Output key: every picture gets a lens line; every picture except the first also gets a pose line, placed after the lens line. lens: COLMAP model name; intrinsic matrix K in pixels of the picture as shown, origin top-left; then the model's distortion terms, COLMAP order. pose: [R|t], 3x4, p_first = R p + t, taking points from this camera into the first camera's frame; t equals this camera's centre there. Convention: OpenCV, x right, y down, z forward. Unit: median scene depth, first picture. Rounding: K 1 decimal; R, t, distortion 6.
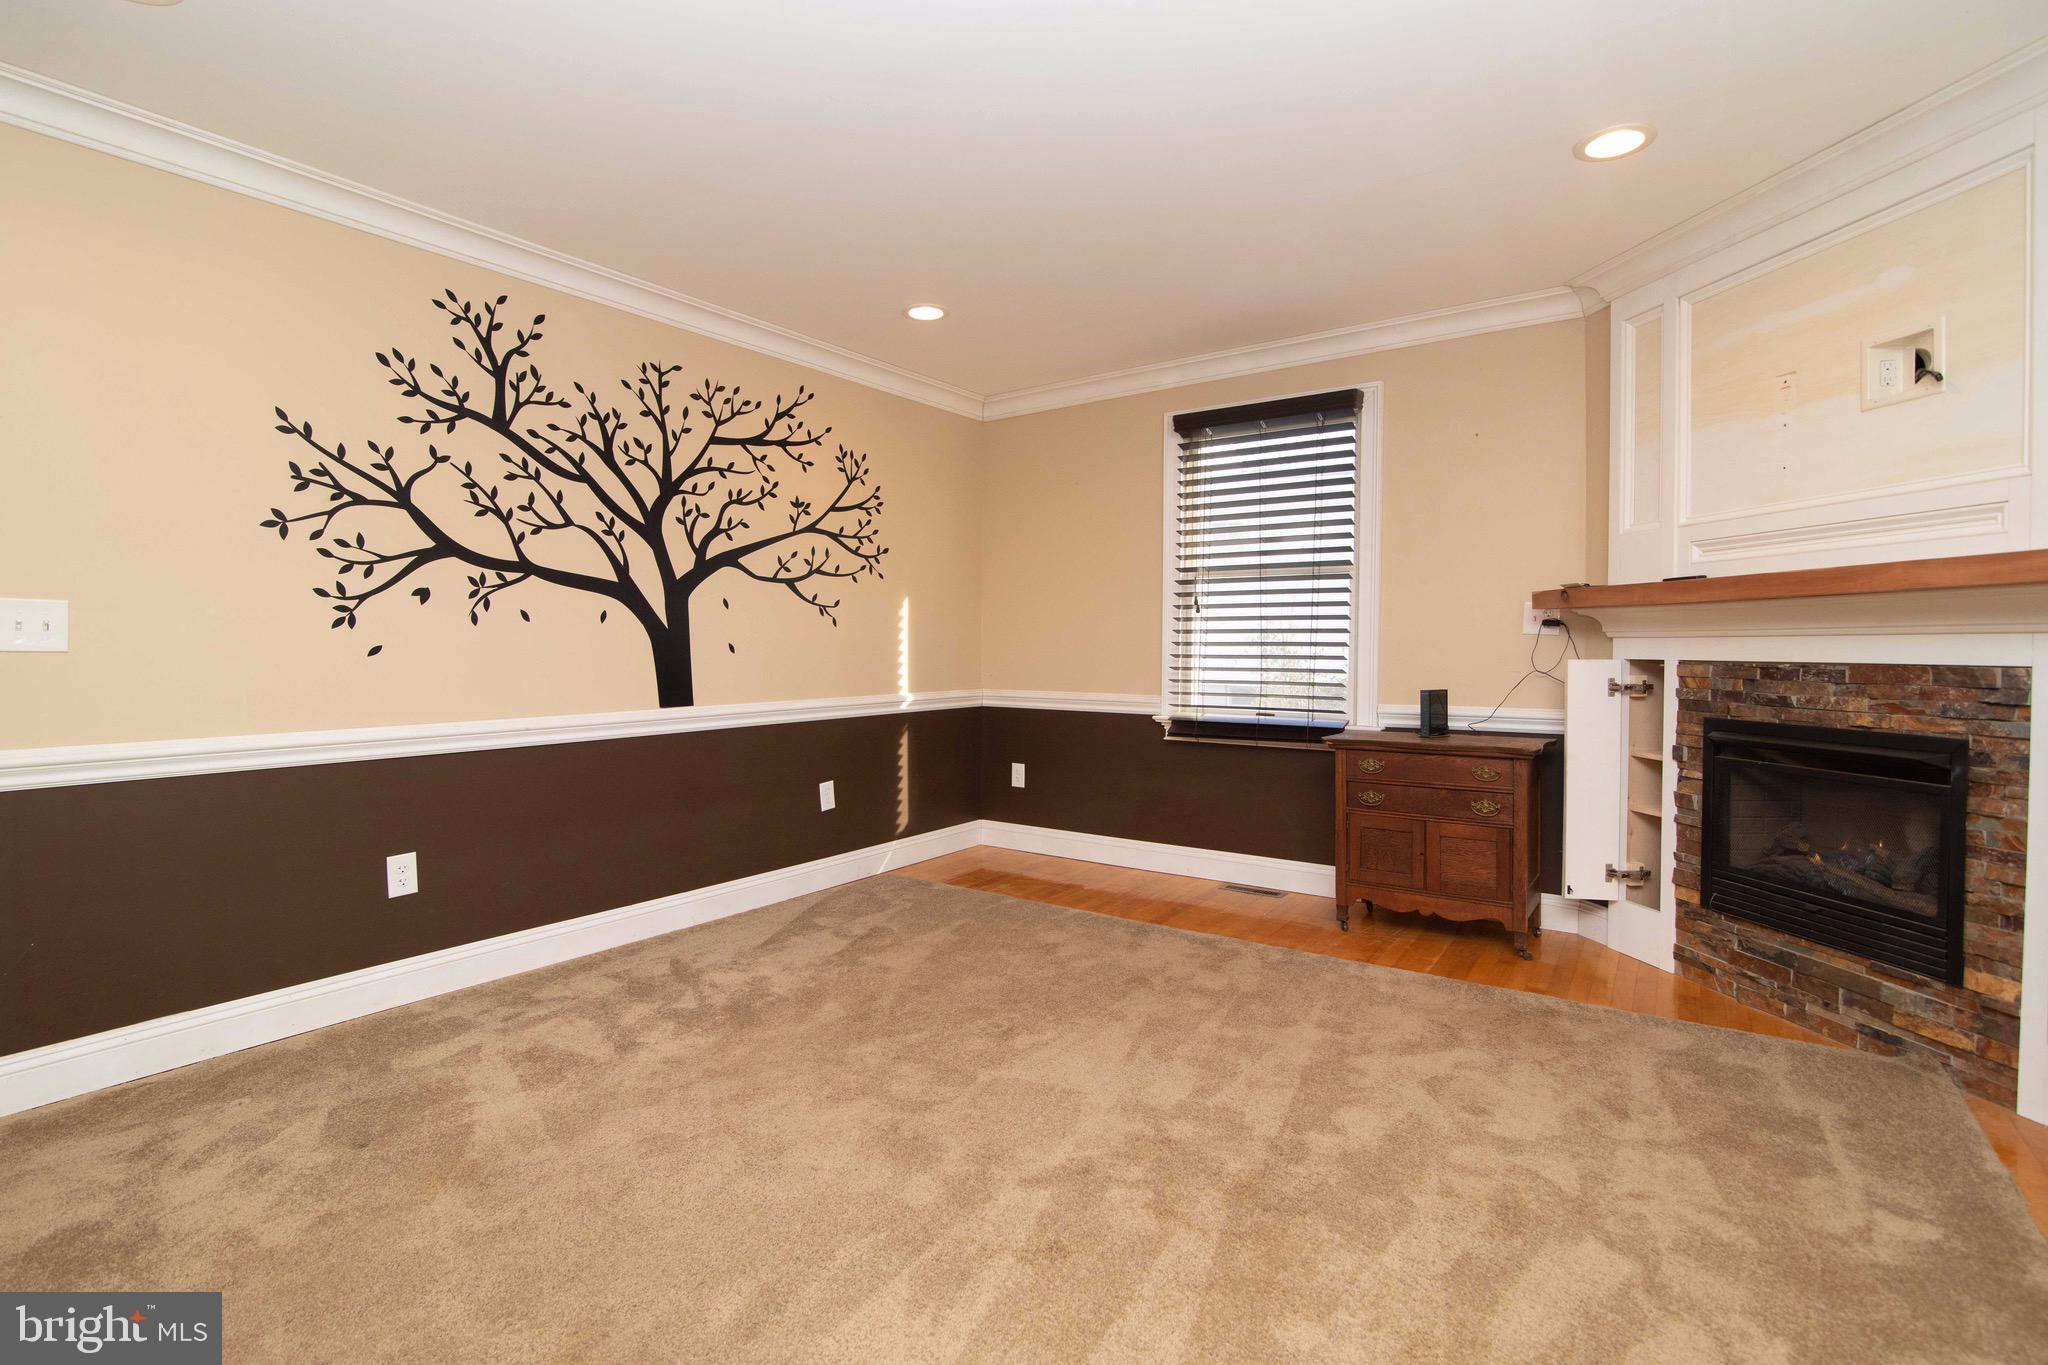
lens RADIAL K [[950.3, 0, 989.5], [0, 950.3, 649.1], [0, 0, 1]] dist [-0.028439, 0.001232]
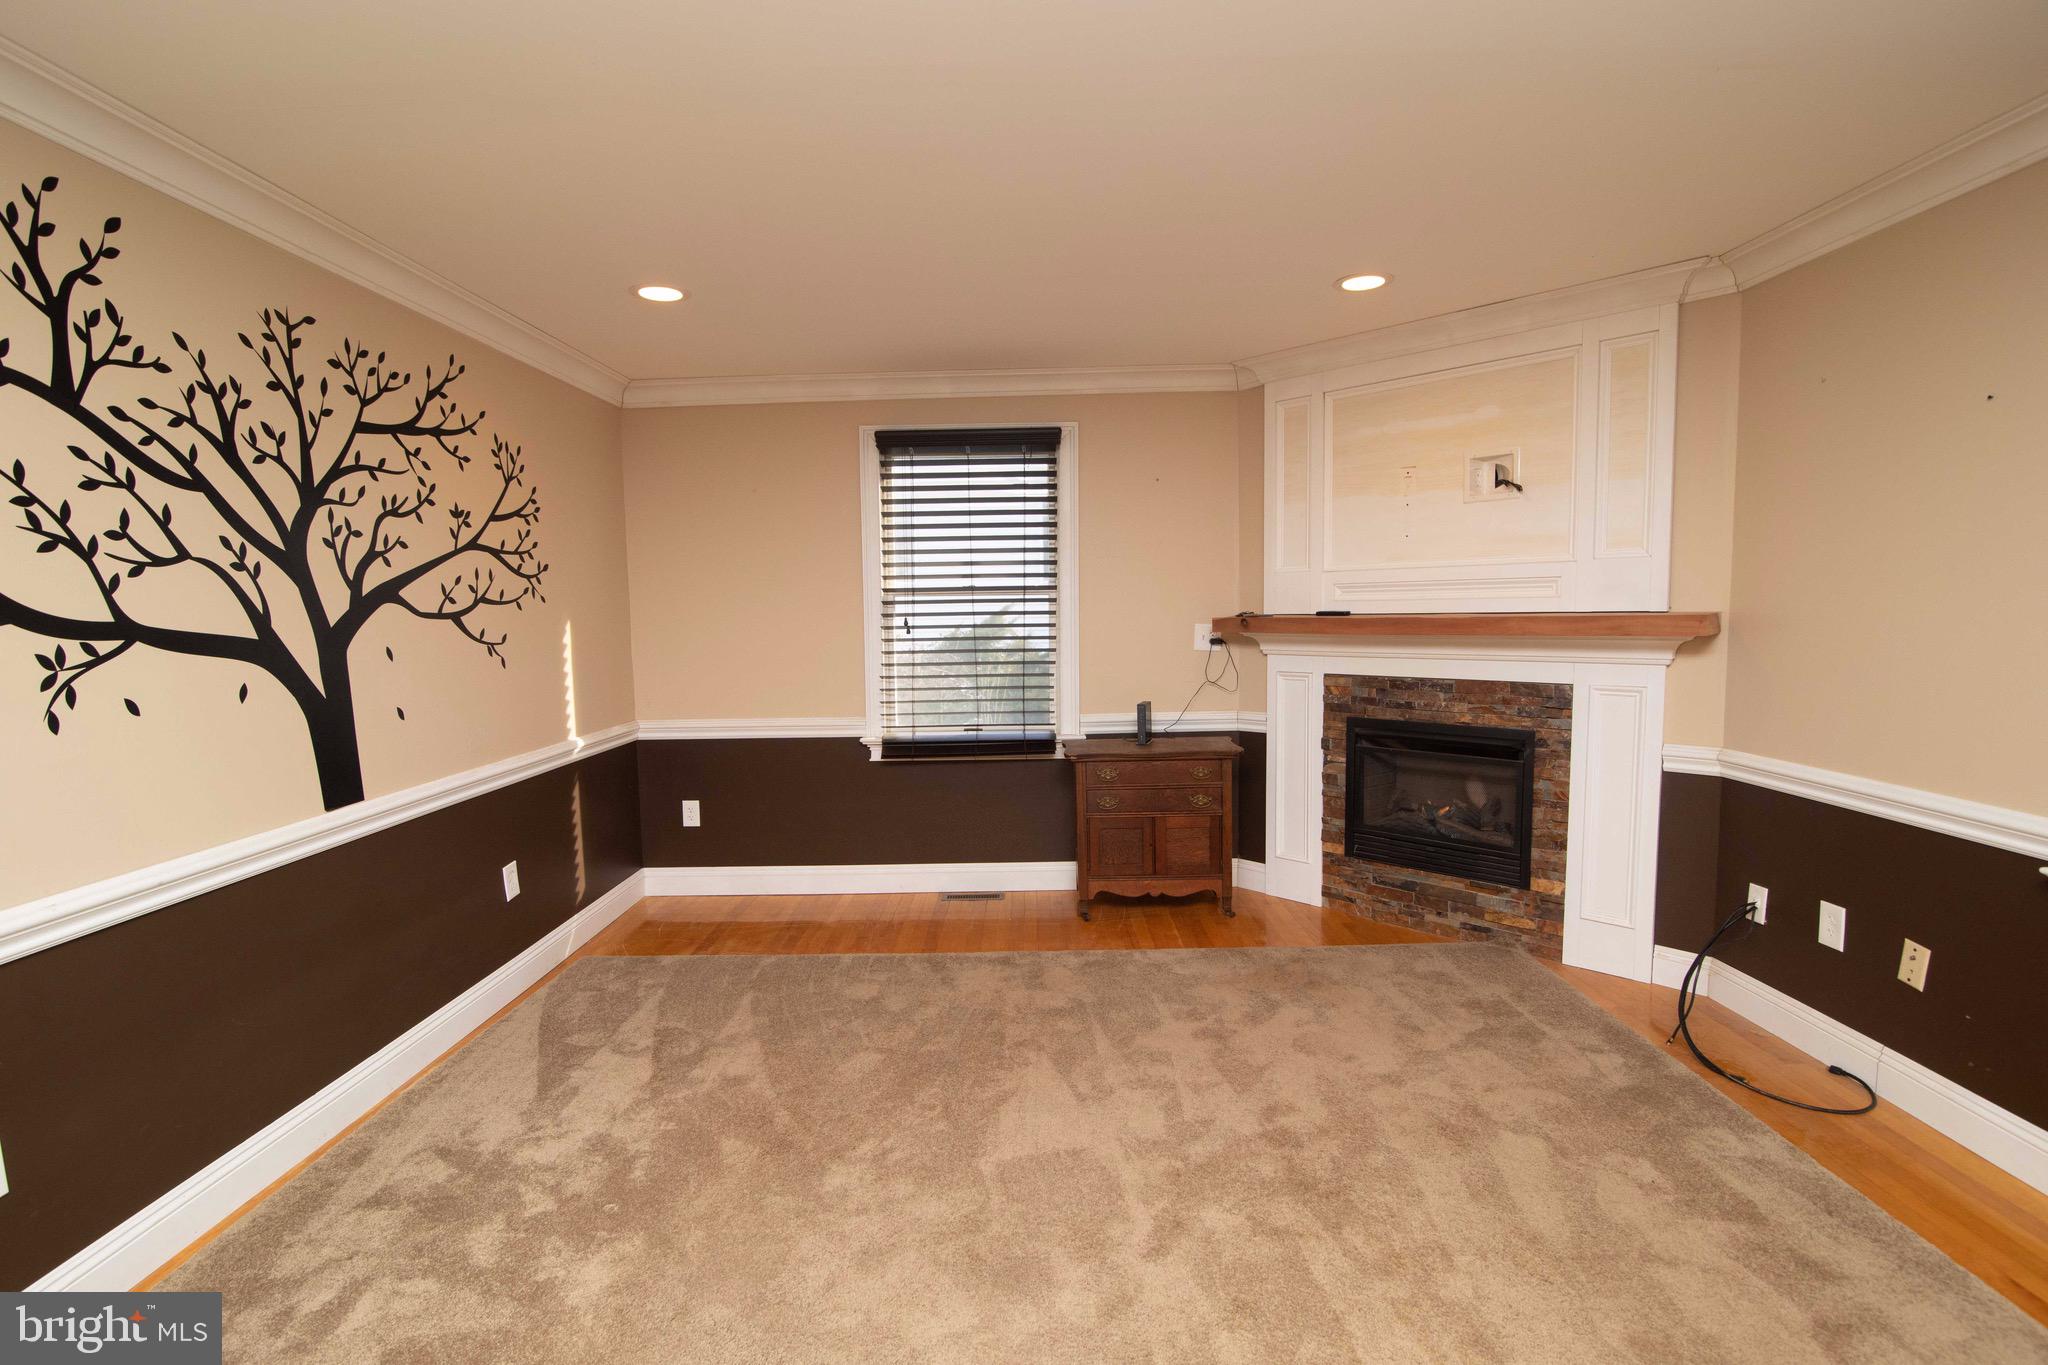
lens RADIAL K [[950.3, 0, 1022.4], [0, 950.3, 678.9], [0, 0, 1]] dist [-0.028439, 0.001232]
pose [[0.813280, -0.062799, 0.578473, -0.353442], [0.024173, 0.996947, 0.074242, -0.083052], [-0.581370, -0.046396, 0.812316, 0.149235]]
